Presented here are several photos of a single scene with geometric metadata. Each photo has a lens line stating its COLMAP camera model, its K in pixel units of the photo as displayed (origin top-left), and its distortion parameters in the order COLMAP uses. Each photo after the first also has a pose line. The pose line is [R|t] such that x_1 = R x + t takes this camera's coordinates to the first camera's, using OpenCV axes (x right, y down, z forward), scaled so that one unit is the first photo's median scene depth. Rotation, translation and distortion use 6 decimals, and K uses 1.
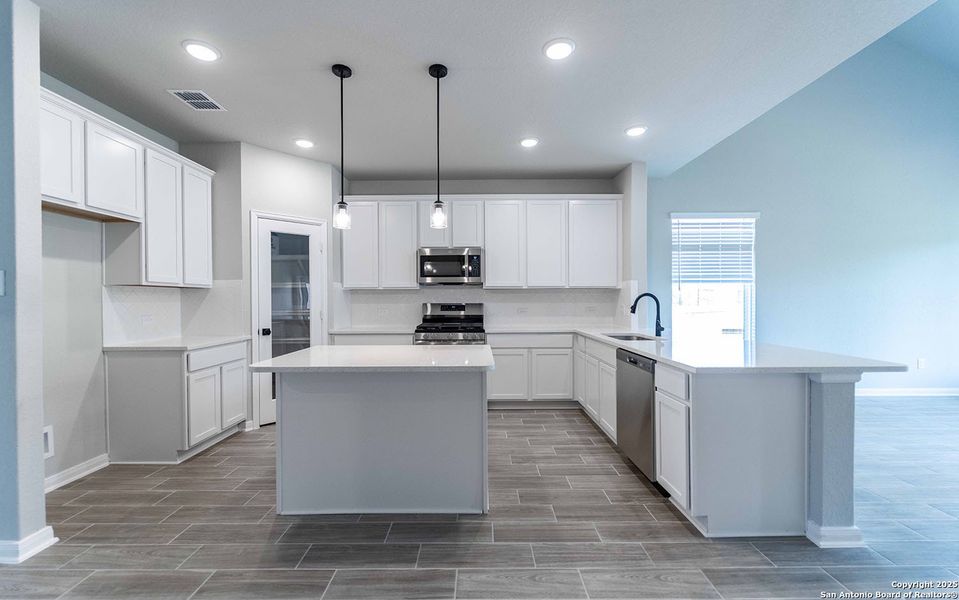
lens RADIAL K [[391.7, 0, 478.9], [0, 391.7, 301.3], [0, 0, 1]] dist [-0.000625, -0.000220]
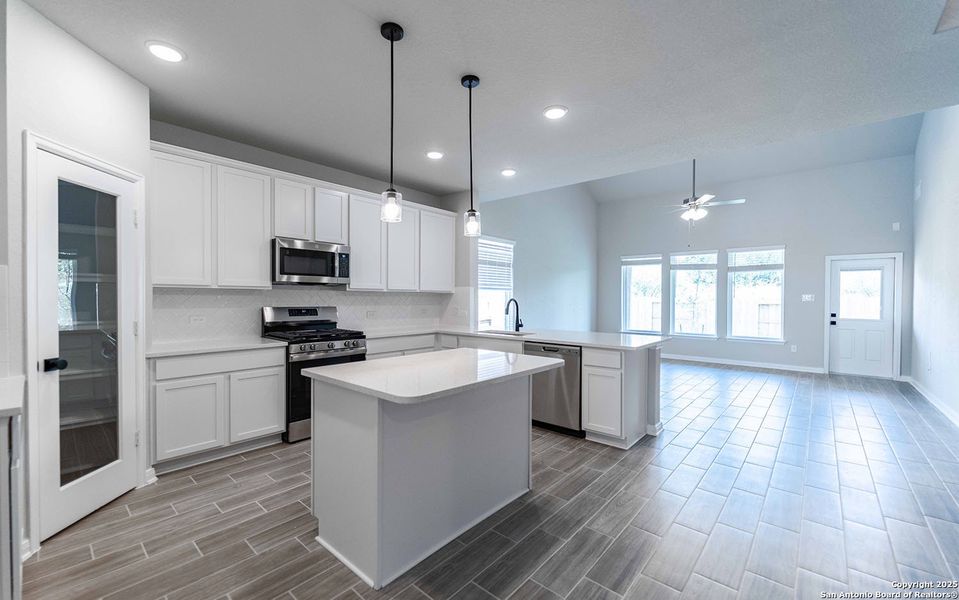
lens RADIAL K [[391.7, 0, 480.0], [0, 391.7, 301.6], [0, 0, 1]] dist [-0.000625, -0.000220]
pose [[0.652838, 0.001317, 0.757496, -0.506982], [-0.004875, 0.999985, 0.002462, -0.011287], [-0.757482, -0.005300, 0.652835, 0.185776]]
